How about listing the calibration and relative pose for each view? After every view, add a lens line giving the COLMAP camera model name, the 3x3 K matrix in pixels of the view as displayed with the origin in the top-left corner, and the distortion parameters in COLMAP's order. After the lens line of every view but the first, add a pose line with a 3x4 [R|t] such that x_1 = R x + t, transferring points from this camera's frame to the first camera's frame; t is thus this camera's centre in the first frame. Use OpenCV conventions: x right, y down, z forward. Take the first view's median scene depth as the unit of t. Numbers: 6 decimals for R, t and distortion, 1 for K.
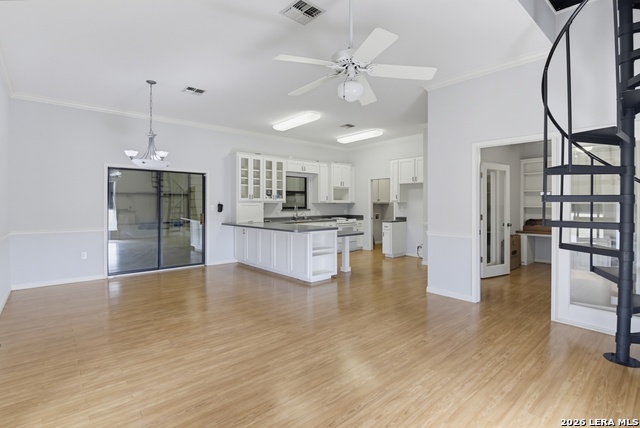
lens RADIAL K [[313.8, 0, 320.0], [0, 313.8, 214.0], [0, 0, 1]] dist [-0.003017, -0.000822]
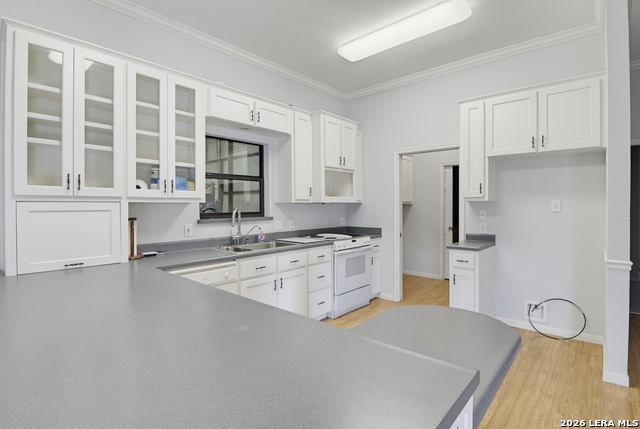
lens RADIAL K [[317.4, 0, 317.6], [0, 317.4, 210.1], [0, 0, 1]] dist [-0.011186, -0.005501]
pose [[0.993174, -0.003833, 0.116583, -0.021319], [0.005461, 0.999892, -0.013647, -0.020159], [-0.116518, 0.014191, 0.993087, 0.599521]]
